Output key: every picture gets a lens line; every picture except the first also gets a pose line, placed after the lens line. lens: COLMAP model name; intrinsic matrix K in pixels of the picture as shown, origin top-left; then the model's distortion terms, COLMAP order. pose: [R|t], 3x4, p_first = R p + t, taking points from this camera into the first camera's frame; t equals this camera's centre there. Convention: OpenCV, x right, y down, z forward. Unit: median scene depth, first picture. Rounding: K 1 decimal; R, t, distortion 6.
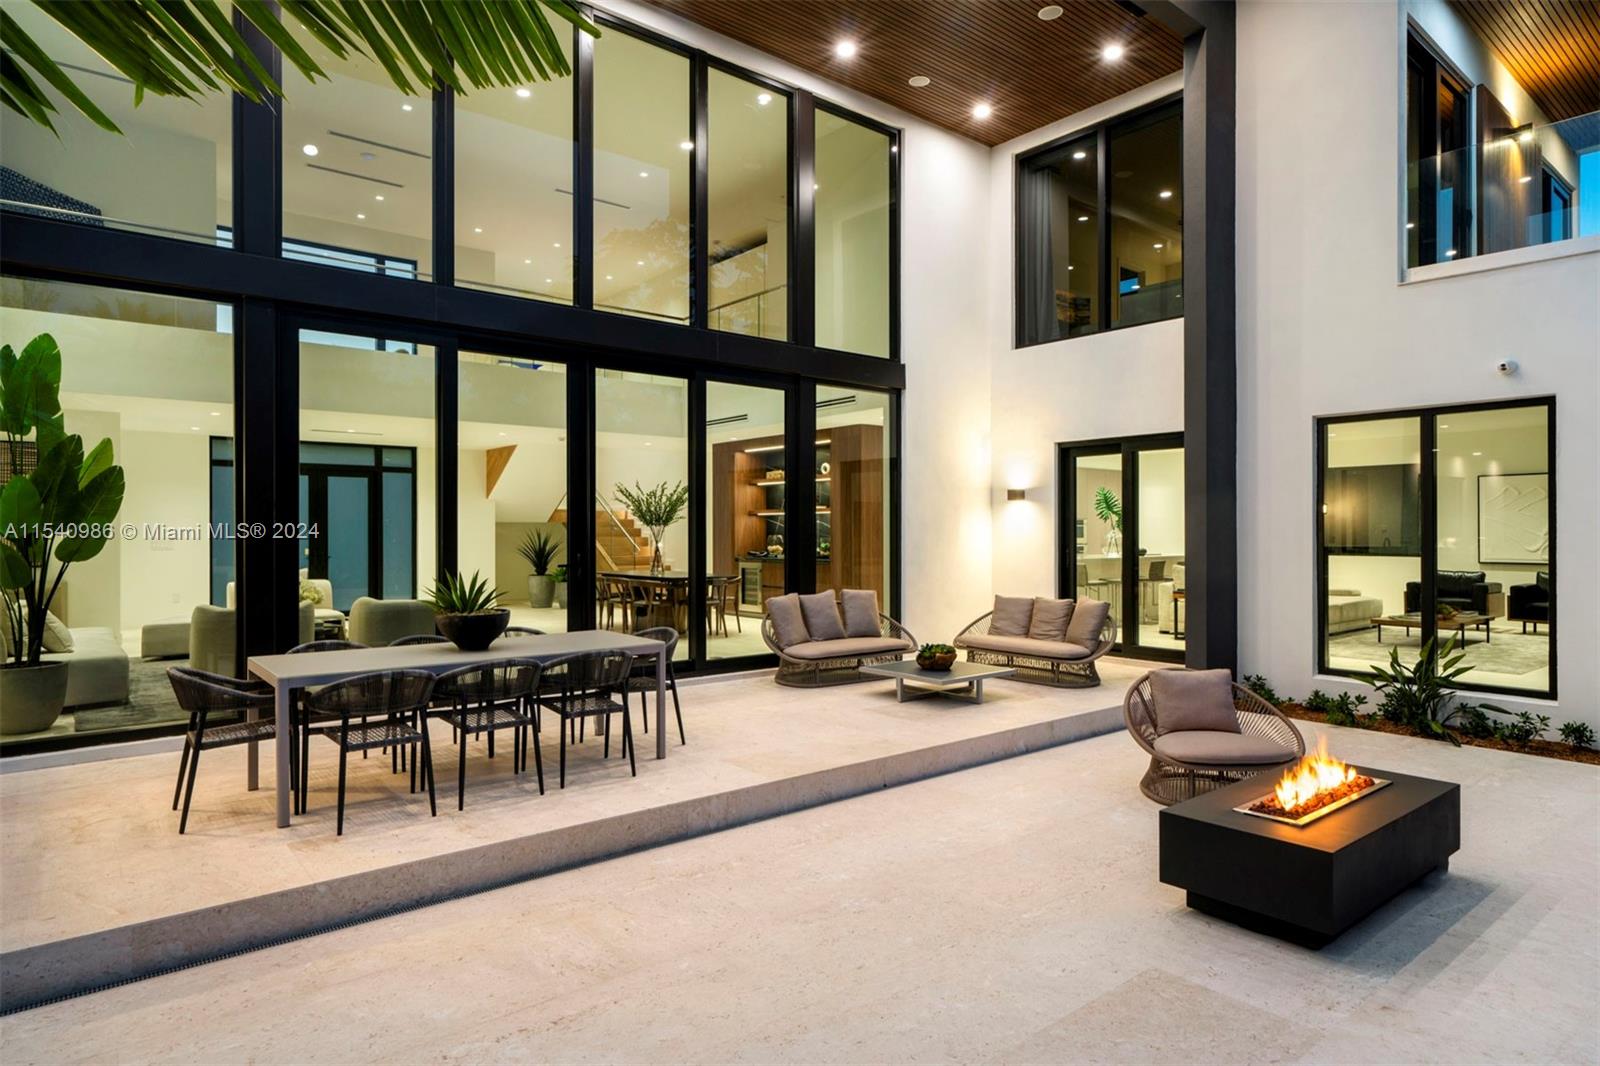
lens RADIAL K [[918.0, 0, 800.0], [0, 918.0, 533.0], [0, 0, 1]] dist [0.005367, 0.000964]
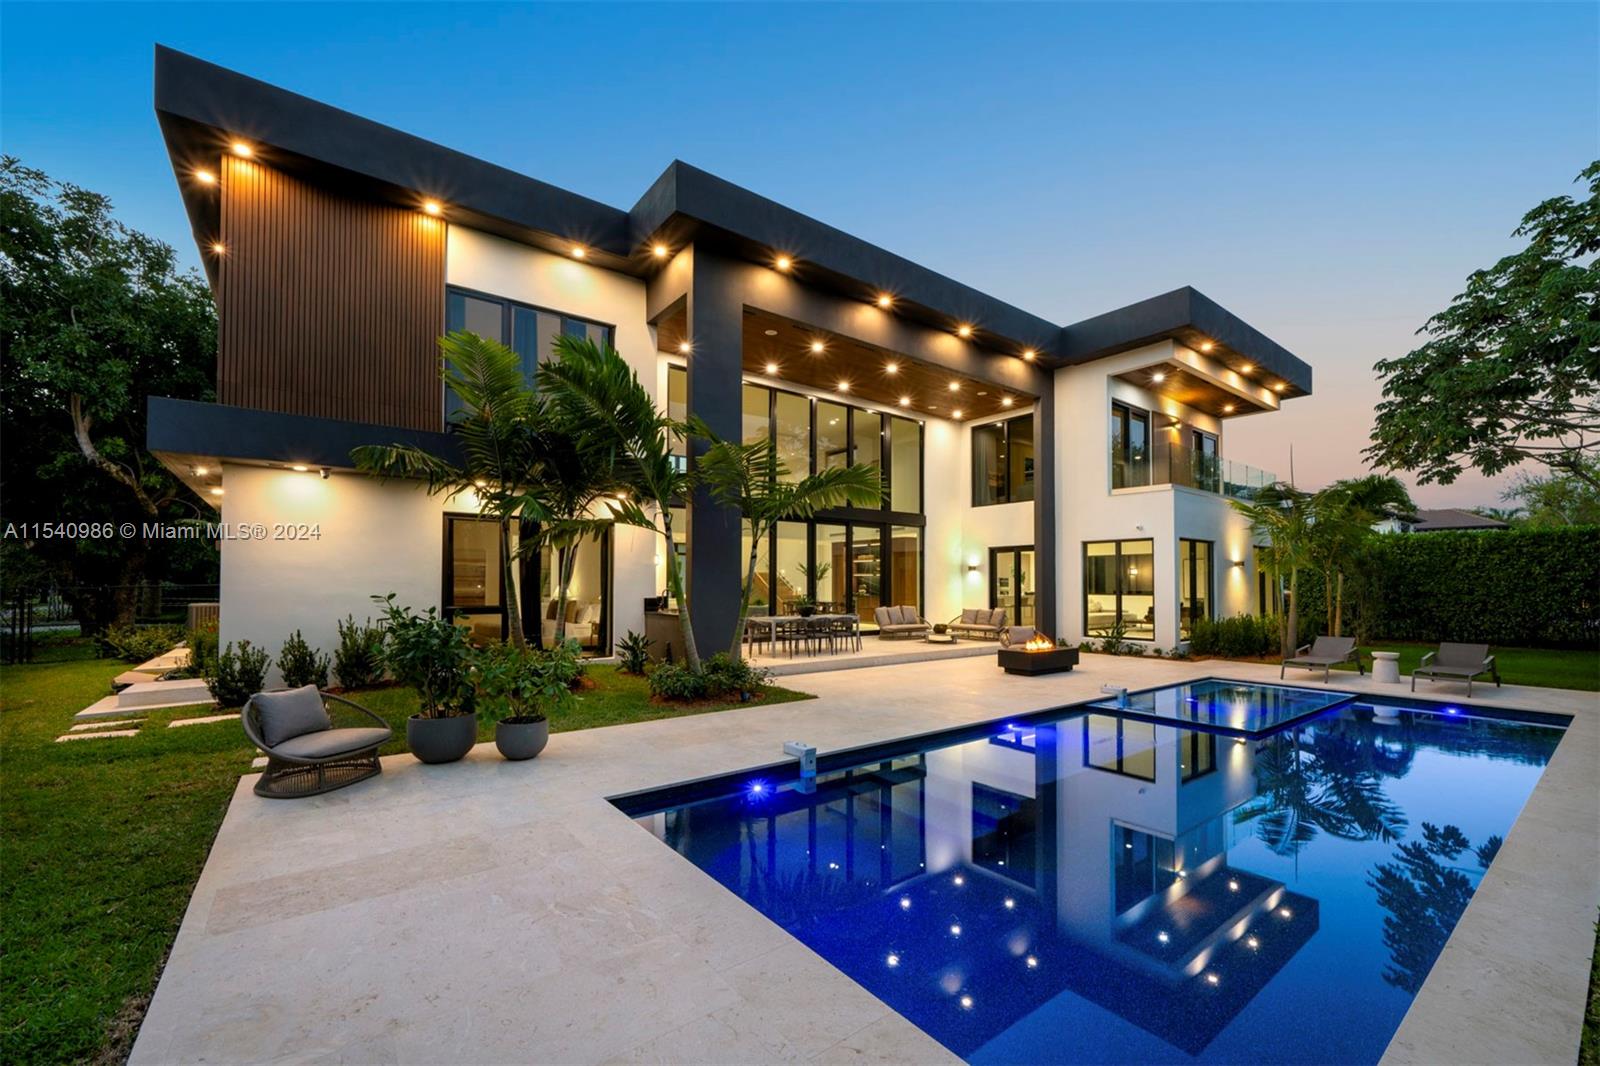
lens RADIAL K [[608.0, 0, 794.1], [0, 608.0, 571.6], [0, 0, 1]] dist [-0.001383, -0.000156]
pose [[0.996819, 0.000085, -0.079704, -0.116784], [-0.001770, 0.999777, -0.021061, 0.001913], [0.079684, 0.021135, 0.996596, -0.703526]]
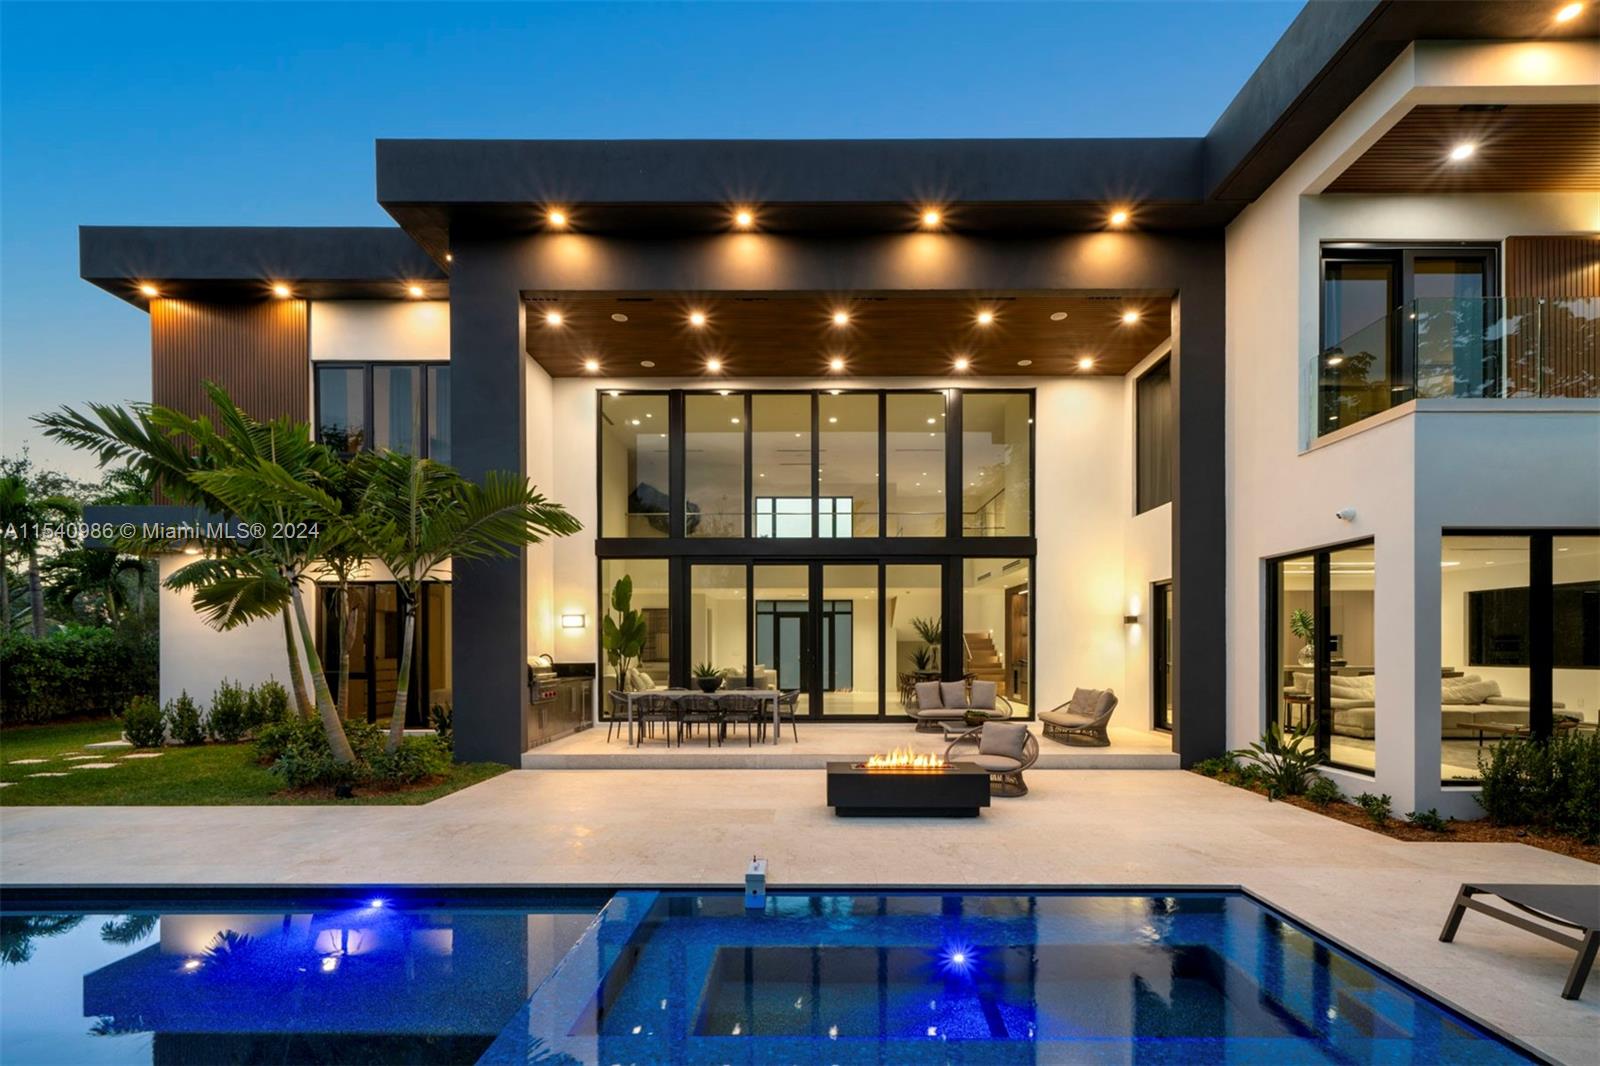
lens RADIAL K [[658.8, 0, 800.1], [0, 658.8, 650.6], [0, 0, 1]] dist [0.003571, 0.000622]
pose [[0.765275, 0.002842, -0.643698, 0.572060], [0.000744, 0.999986, 0.005299, -0.000774], [0.643703, -0.004534, 0.765262, -0.118628]]
